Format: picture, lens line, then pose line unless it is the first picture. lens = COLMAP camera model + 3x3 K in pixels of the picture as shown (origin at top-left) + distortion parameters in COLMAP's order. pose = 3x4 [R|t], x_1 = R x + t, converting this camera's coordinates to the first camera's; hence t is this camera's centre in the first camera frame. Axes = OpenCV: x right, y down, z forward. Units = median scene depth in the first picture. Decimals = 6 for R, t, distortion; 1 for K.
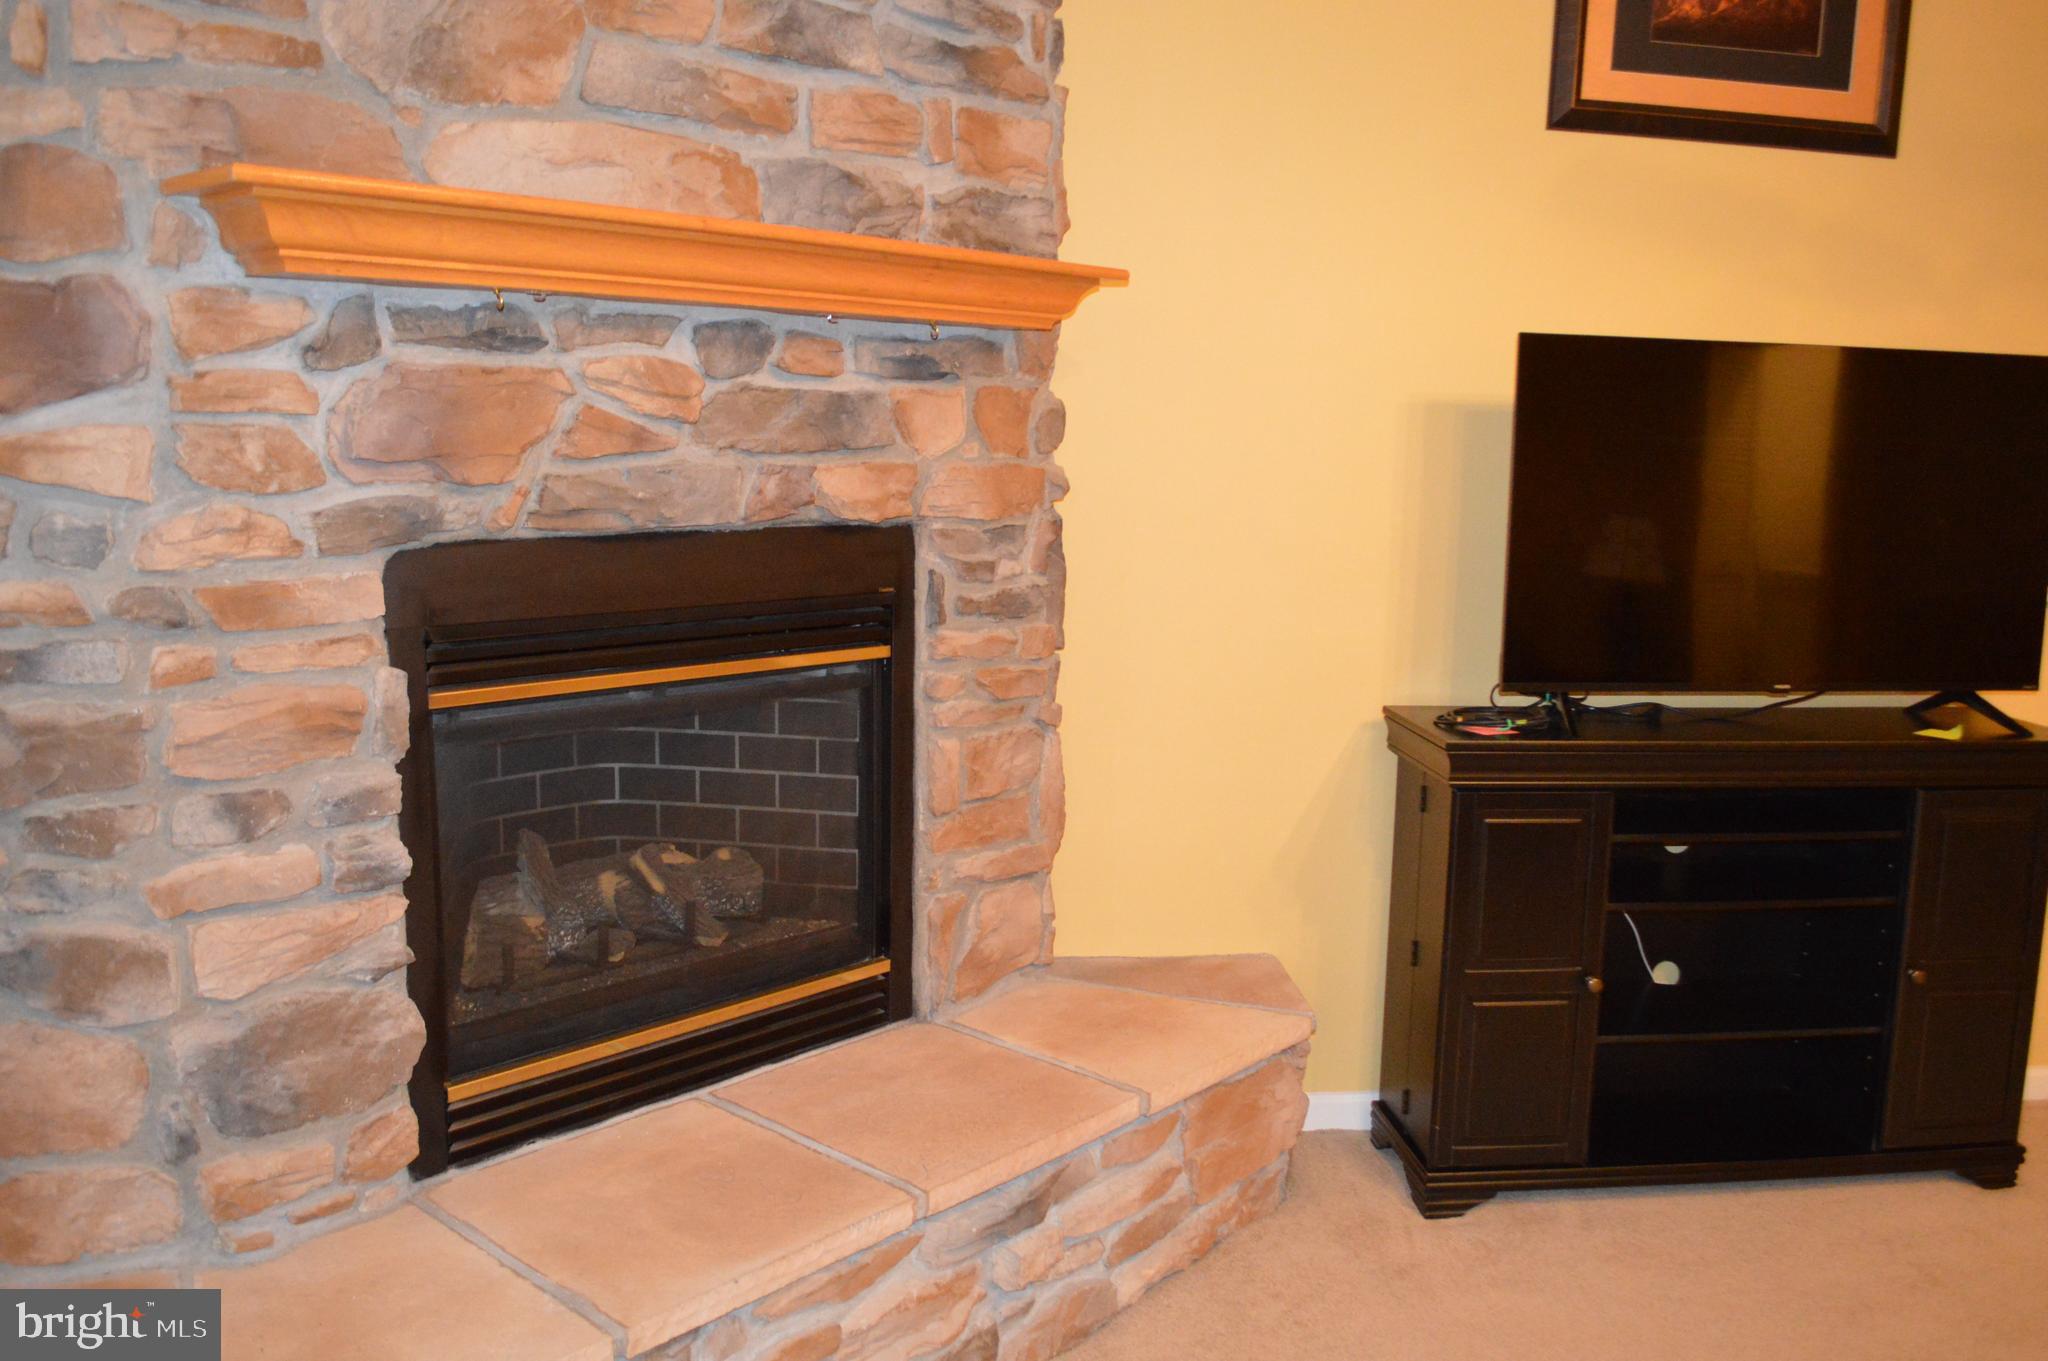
lens RADIAL K [[1634.5, 0, 1060.3], [0, 1634.5, 679.4], [0, 0, 1]] dist [-0.086877, 0.016898]
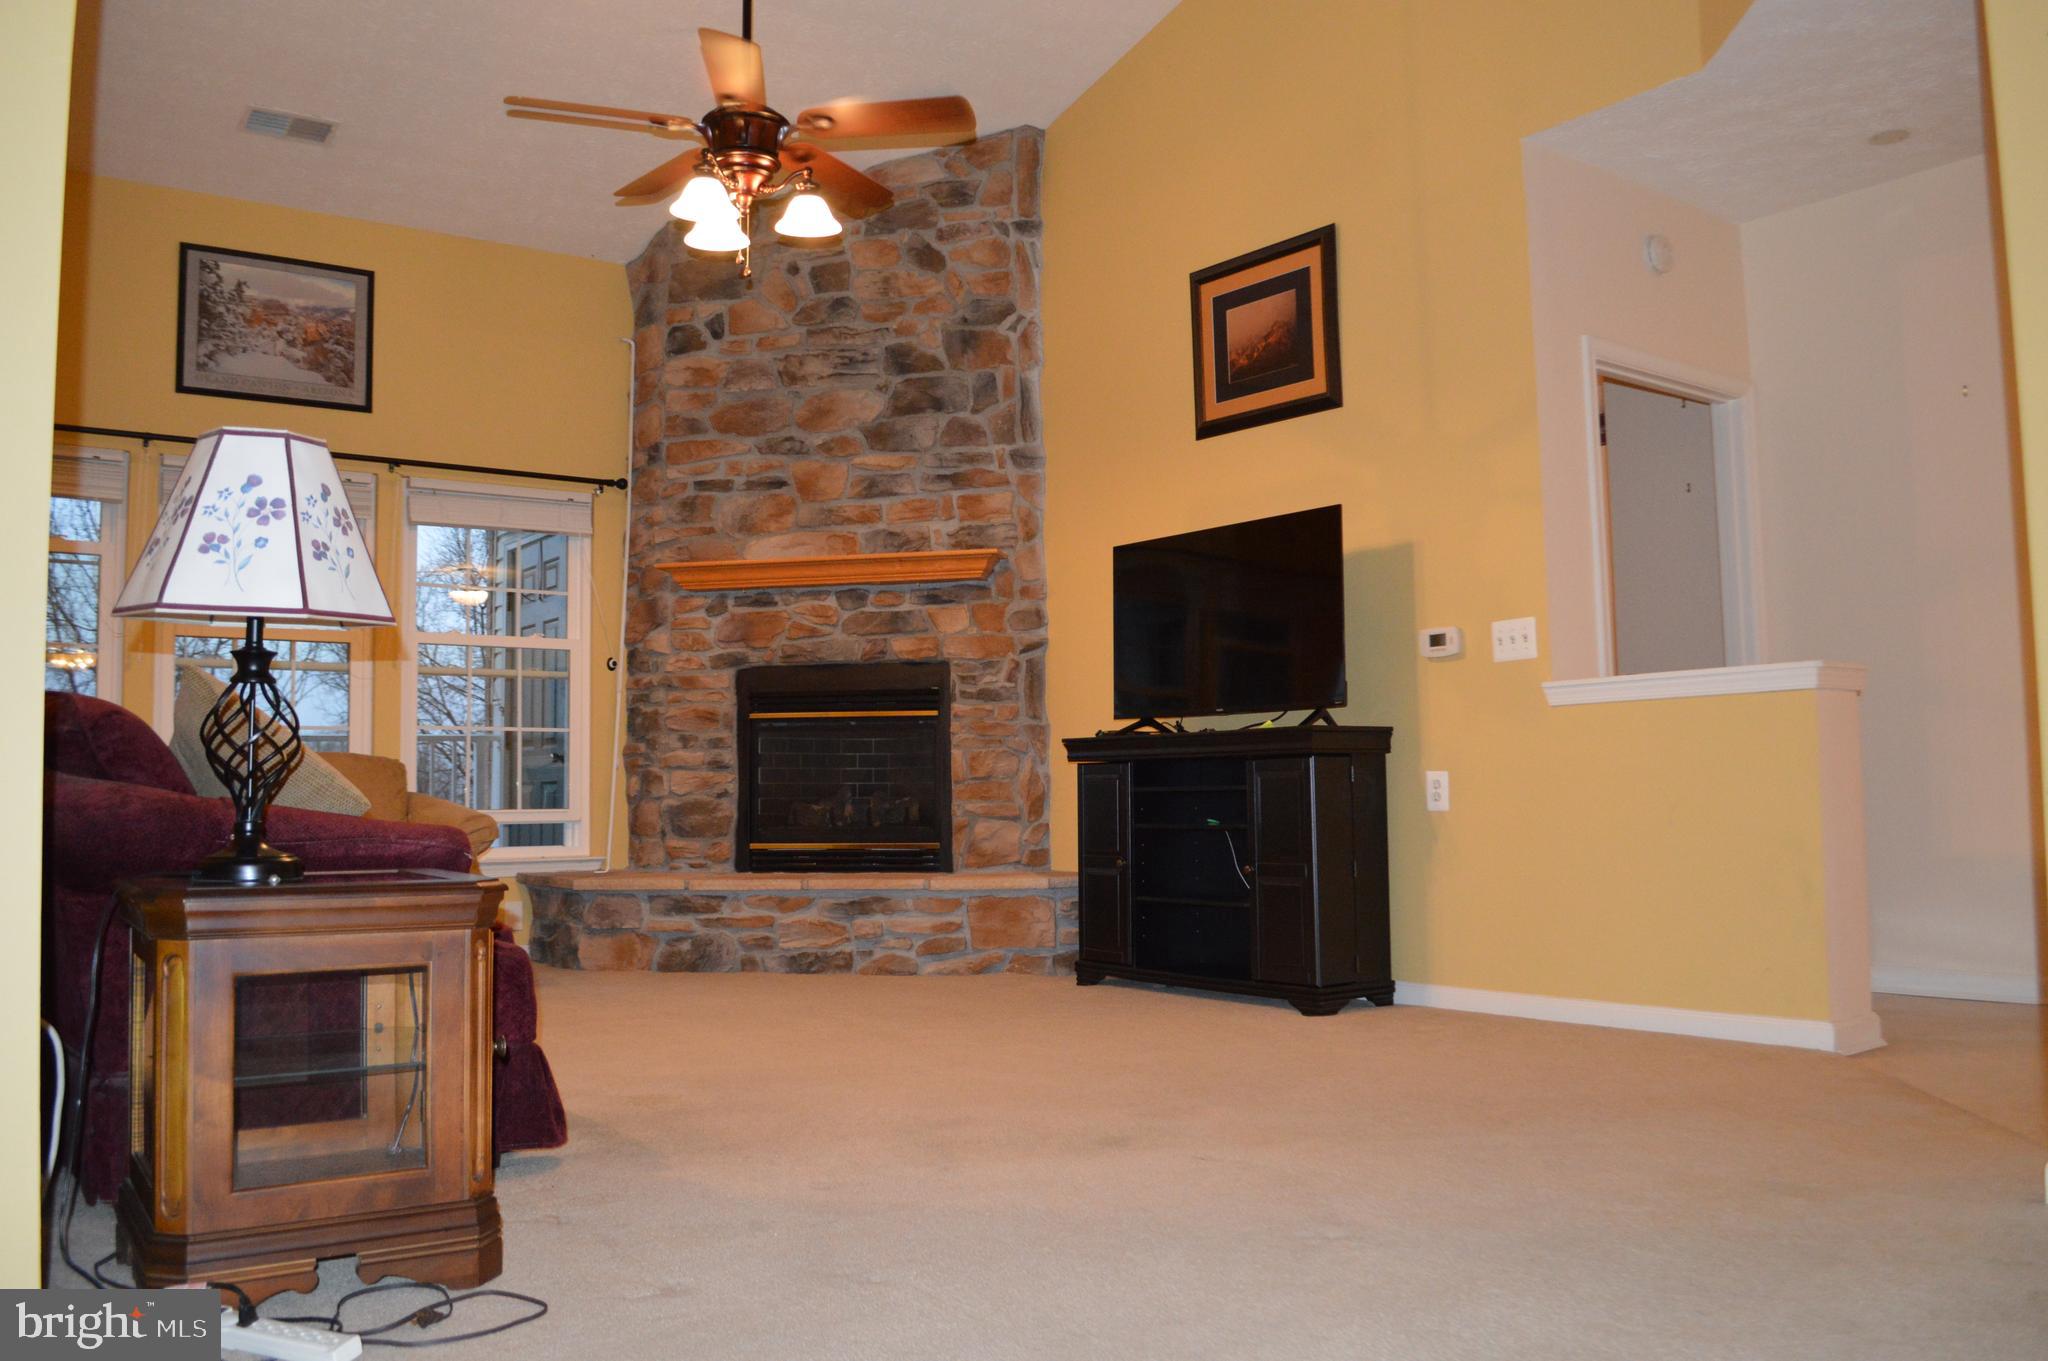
lens RADIAL K [[1634.5, 0, 1060.3], [0, 1634.5, 679.4], [0, 0, 1]] dist [-0.086877, 0.016898]
pose [[0.529199, -0.083423, -0.844387, 2.426545], [-0.101798, 0.981725, -0.160791, 0.362241], [0.842369, 0.171047, 0.511035, -0.135035]]
